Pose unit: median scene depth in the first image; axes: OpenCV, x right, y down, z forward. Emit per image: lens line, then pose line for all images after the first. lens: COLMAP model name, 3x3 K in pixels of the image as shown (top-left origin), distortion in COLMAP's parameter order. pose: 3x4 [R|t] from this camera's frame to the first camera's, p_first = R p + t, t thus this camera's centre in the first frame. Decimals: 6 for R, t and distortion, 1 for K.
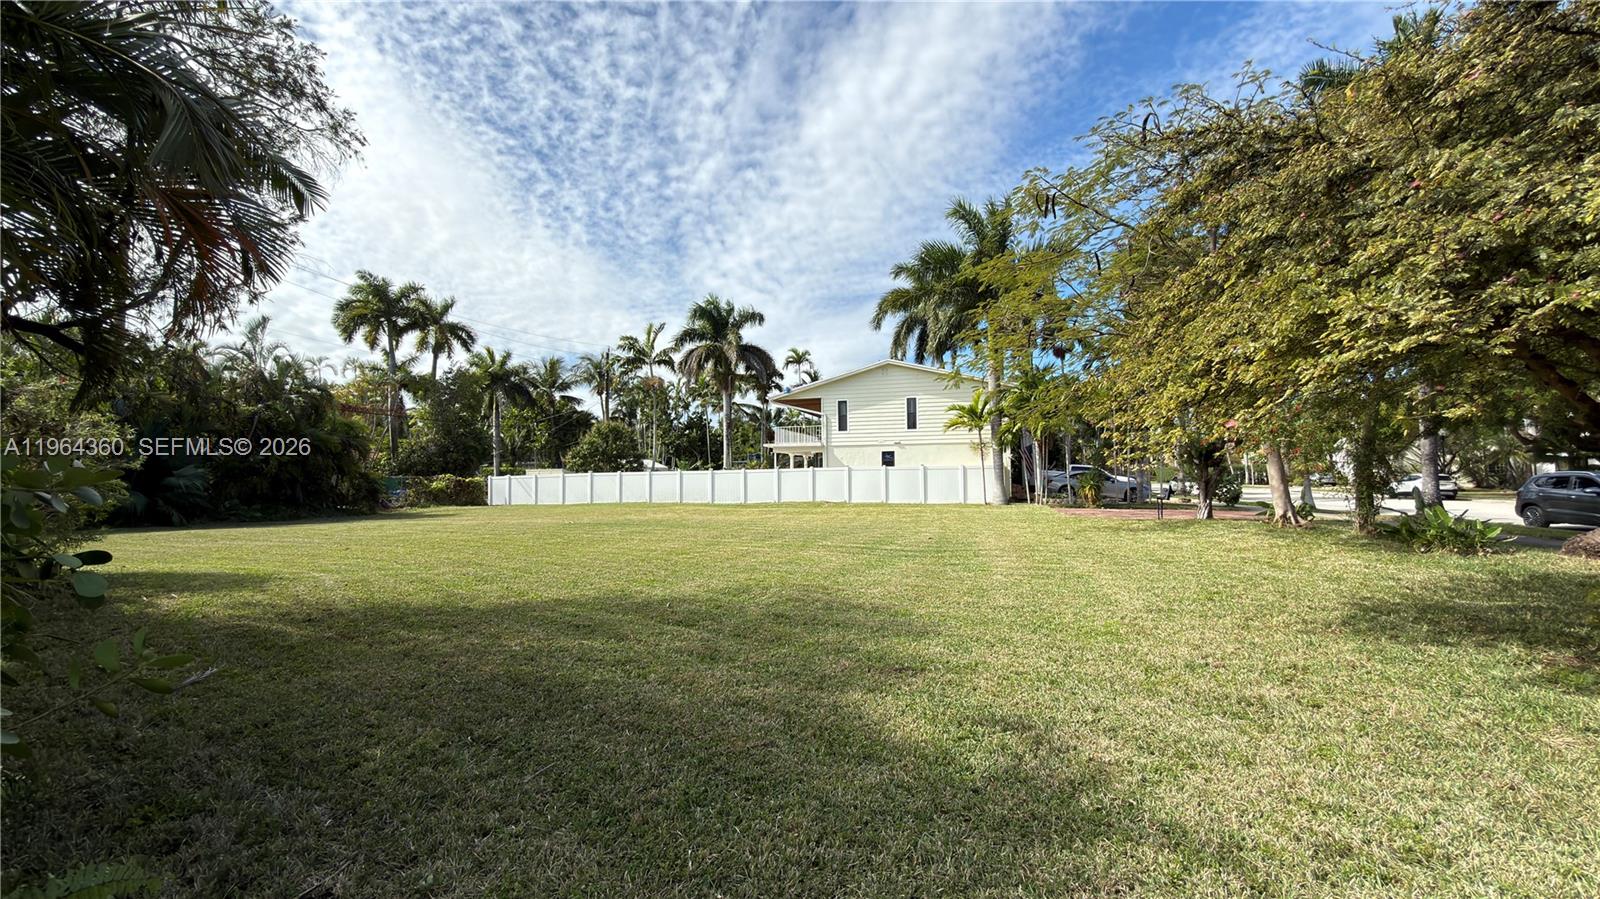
lens RADIAL K [[621.0, 0, 800.0], [0, 621.0, 432.2], [0, 0, 1]] dist [-0.000635, -0.000041]
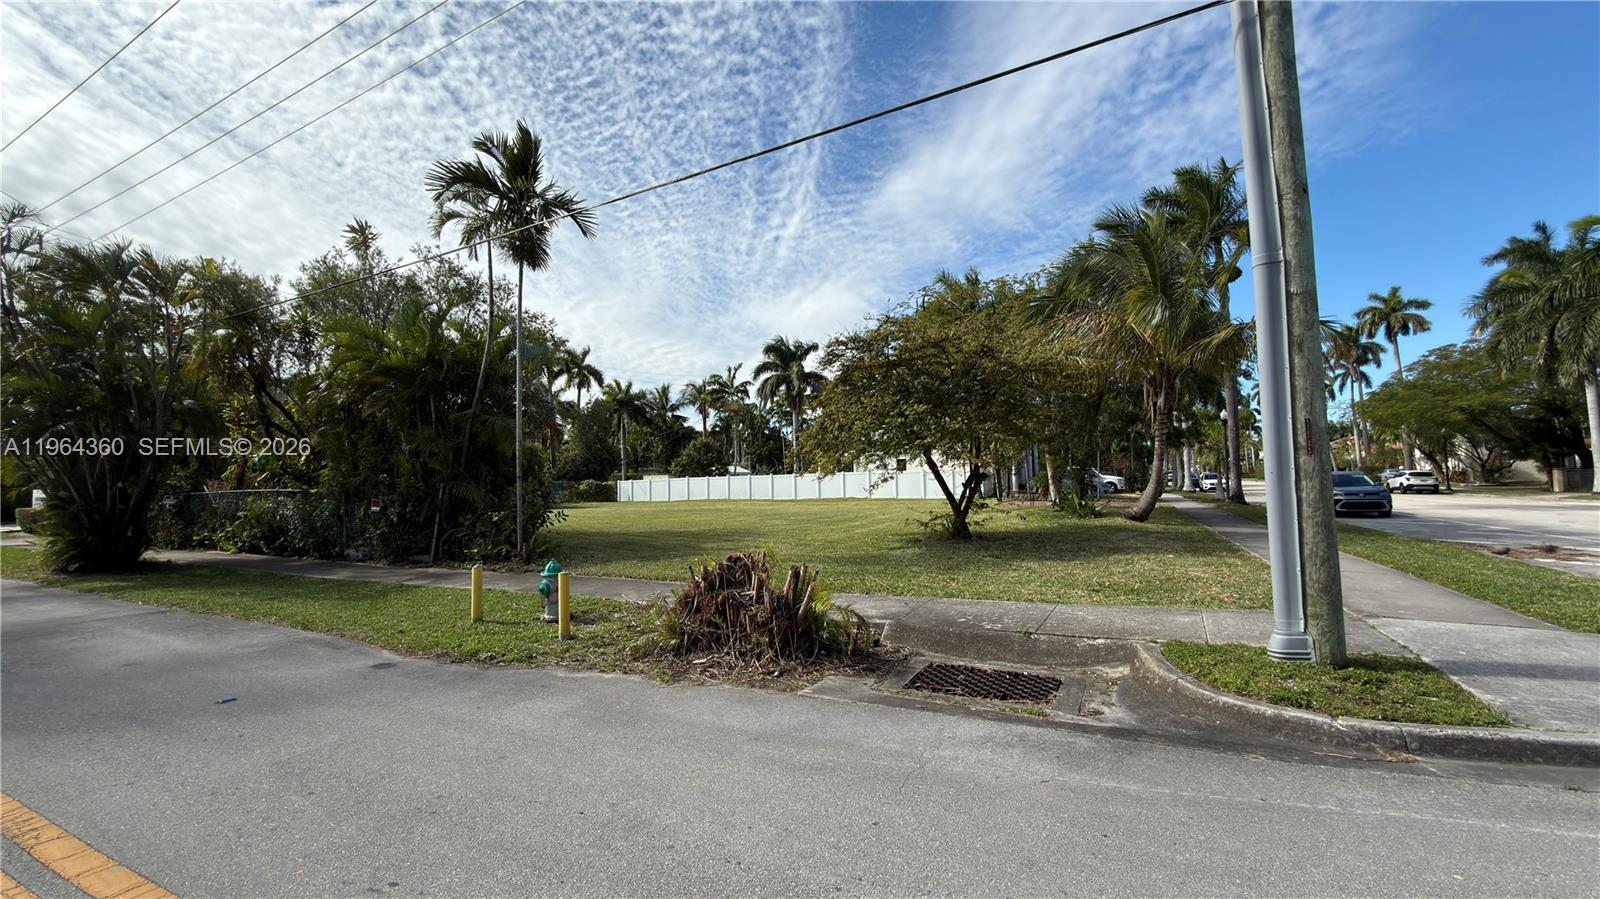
lens RADIAL K [[640.9, 0, 808.7], [0, 640.9, 434.2], [0, 0, 1]] dist [0.001045, 0.000690]
pose [[0.984462, -0.020544, -0.174394, 0.105255], [0.021007, 0.999779, 0.000811, -0.015674], [0.174339, -0.004462, 0.984676, -0.207834]]
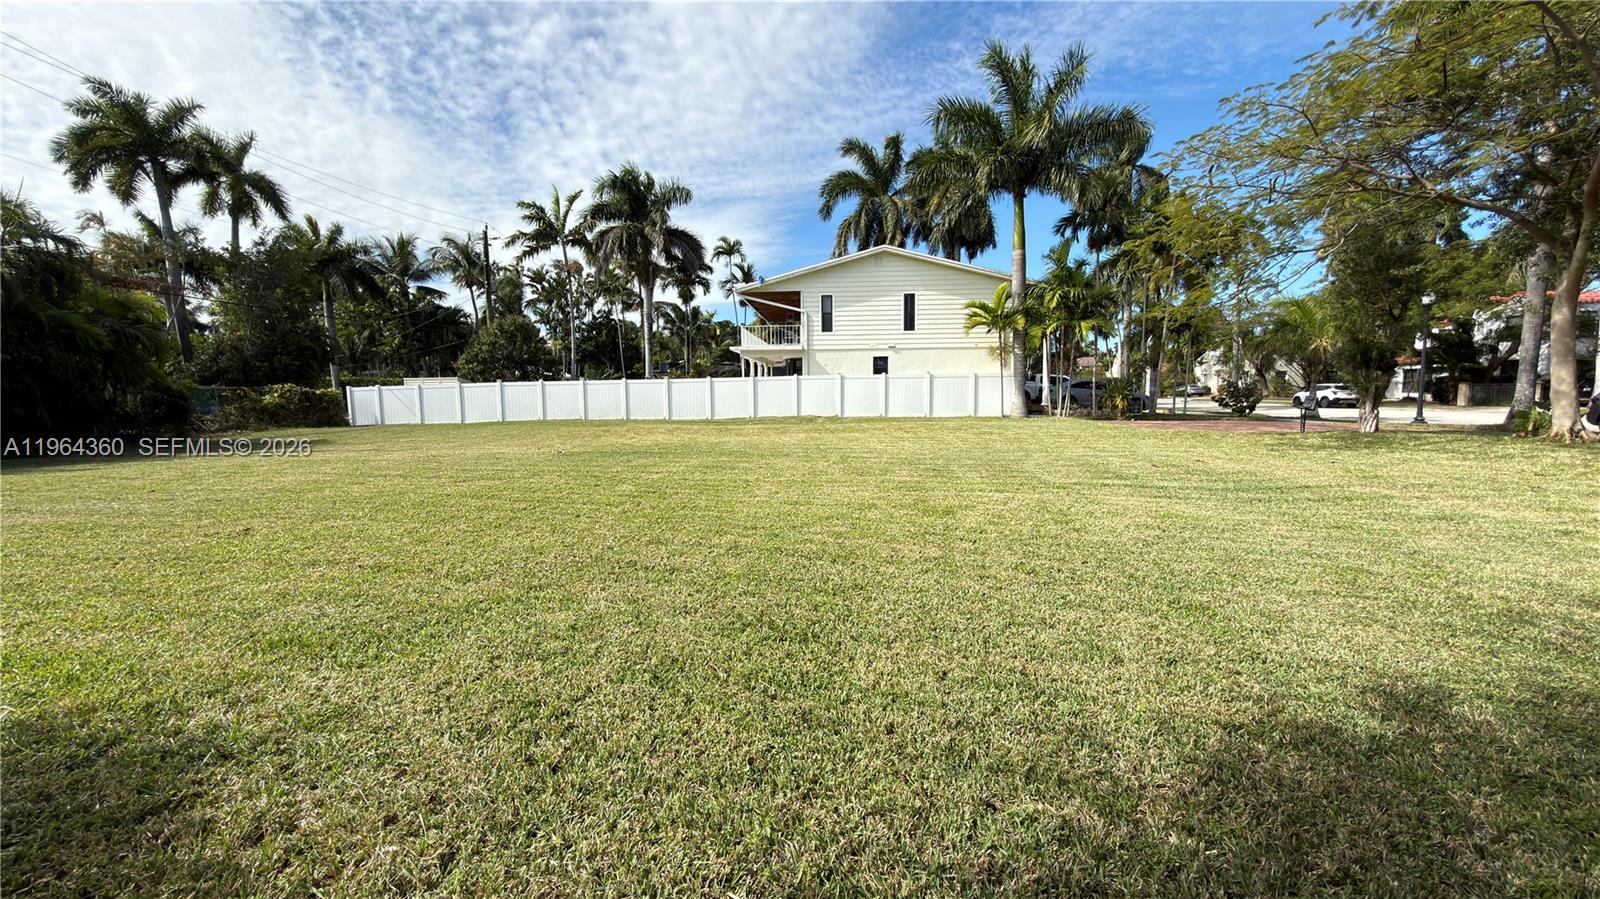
lens RADIAL K [[624.9, 0, 793.3], [0, 624.9, 440.5], [0, 0, 1]] dist [0.001562, -0.000013]
pose [[0.976862, -0.019786, 0.212954, -0.088253], [-0.012759, 0.988547, 0.150375, 0.009277], [-0.213490, -0.149612, 0.965421, 0.096272]]
